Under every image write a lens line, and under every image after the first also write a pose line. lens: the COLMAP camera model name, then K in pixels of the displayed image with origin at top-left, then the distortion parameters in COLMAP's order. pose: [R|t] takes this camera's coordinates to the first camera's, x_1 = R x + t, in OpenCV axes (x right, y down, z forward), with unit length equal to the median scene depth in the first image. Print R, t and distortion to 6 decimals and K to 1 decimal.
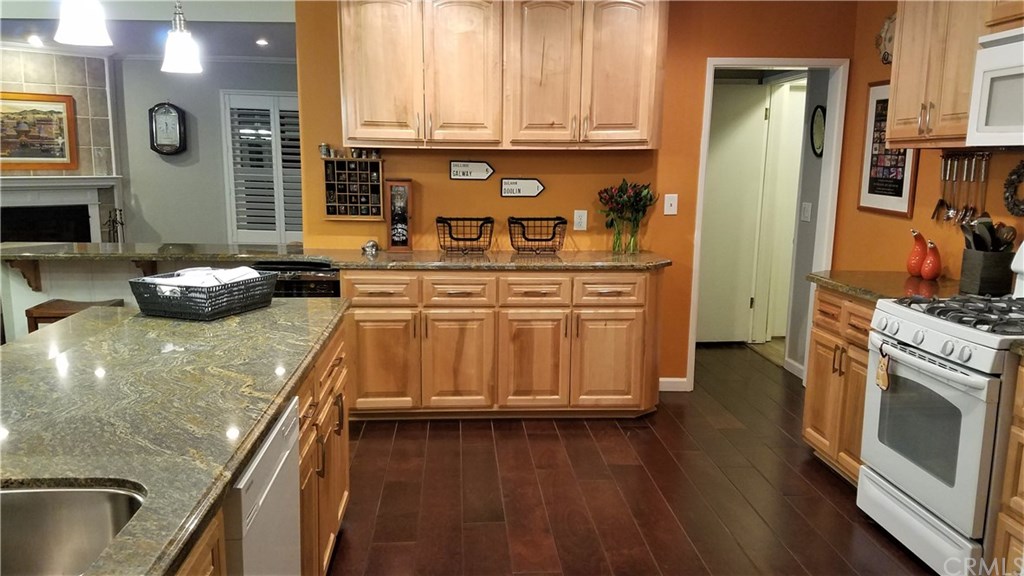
lens RADIAL K [[742.1, 0, 512.0], [0, 742.1, 288.0], [0, 0, 1]] dist [0.245358, -0.391908]
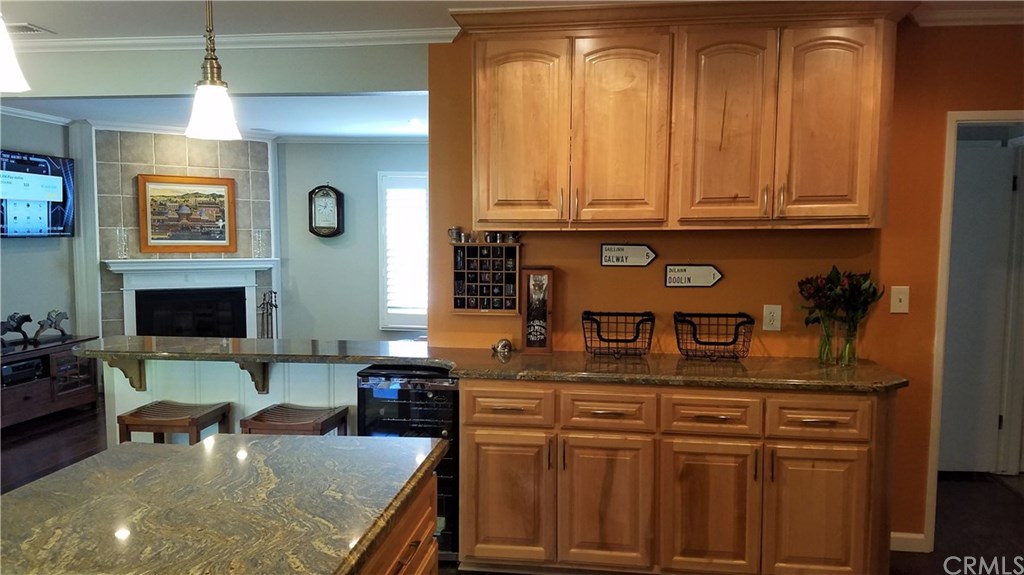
lens RADIAL K [[742.1, 0, 512.0], [0, 742.1, 287.5], [0, 0, 1]] dist [0.245358, -0.391908]
pose [[0.975542, 0.012564, -0.219455, 0.001650], [-0.033968, 0.994990, -0.094030, -0.043778], [0.217174, 0.099184, 0.971081, 0.196240]]
